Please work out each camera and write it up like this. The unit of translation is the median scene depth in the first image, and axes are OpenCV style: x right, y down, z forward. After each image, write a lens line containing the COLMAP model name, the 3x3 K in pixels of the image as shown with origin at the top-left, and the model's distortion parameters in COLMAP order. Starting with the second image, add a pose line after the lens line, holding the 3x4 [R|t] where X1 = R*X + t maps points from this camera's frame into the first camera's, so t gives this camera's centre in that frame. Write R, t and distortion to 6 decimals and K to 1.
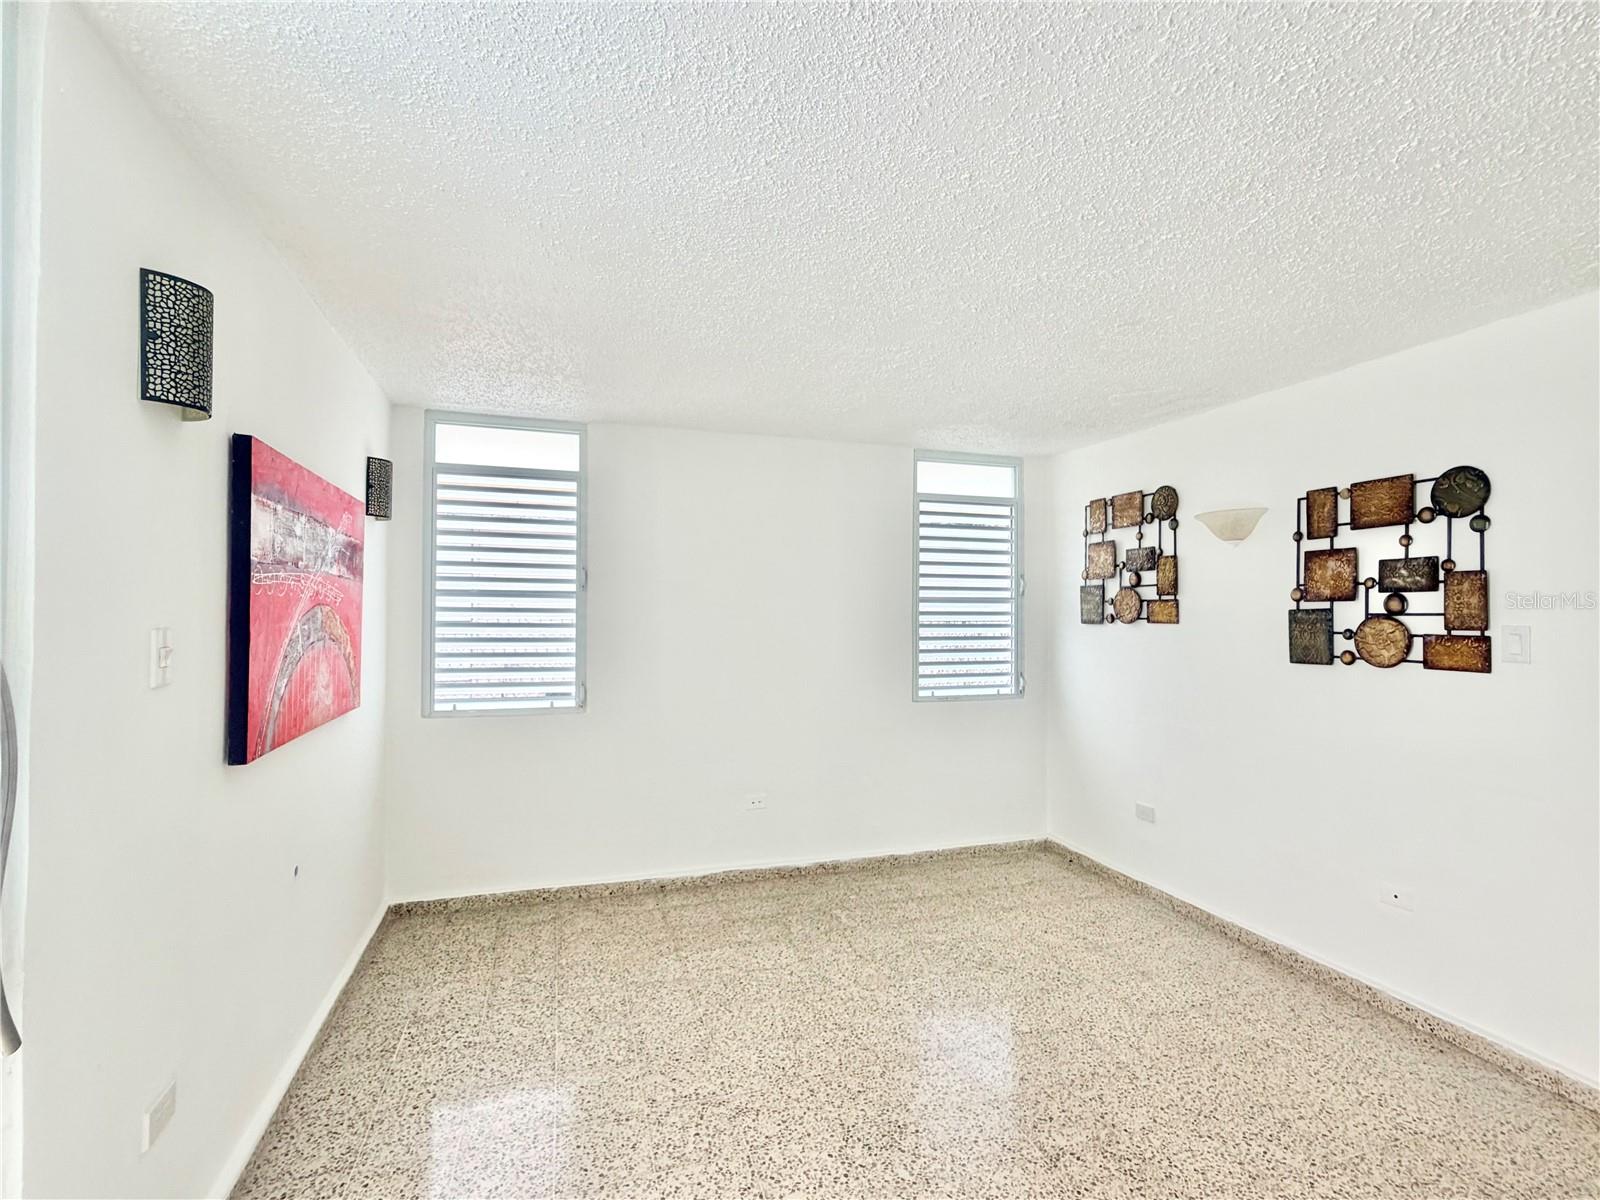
lens RADIAL K [[736.2, 0, 800.5], [0, 736.2, 606.3], [0, 0, 1]] dist [0.002751, -0.000538]
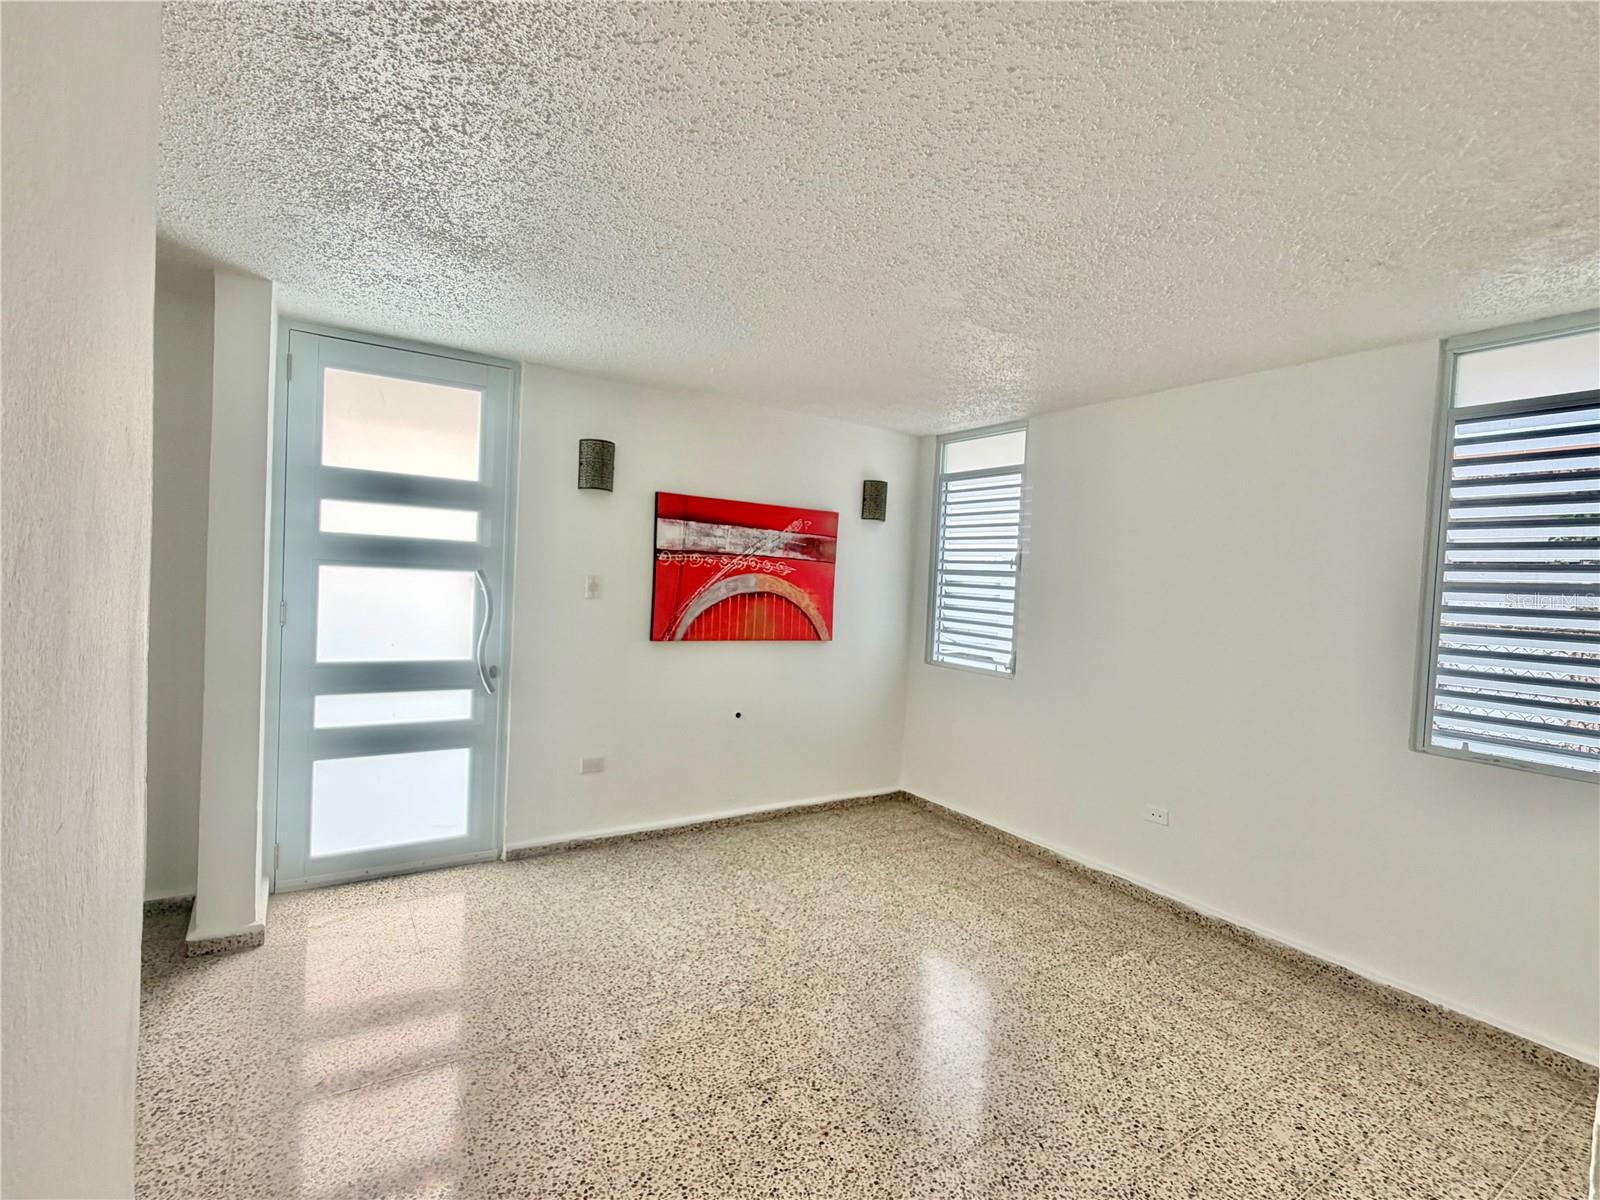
lens RADIAL K [[736.2, 0, 805.4], [0, 736.2, 598.8], [0, 0, 1]] dist [0.002751, -0.000538]
pose [[0.281550, 0.033268, -0.958970, 0.718927], [-0.037216, 0.999025, 0.023731, 0.007155], [0.958825, 0.029007, 0.282513, 0.389423]]
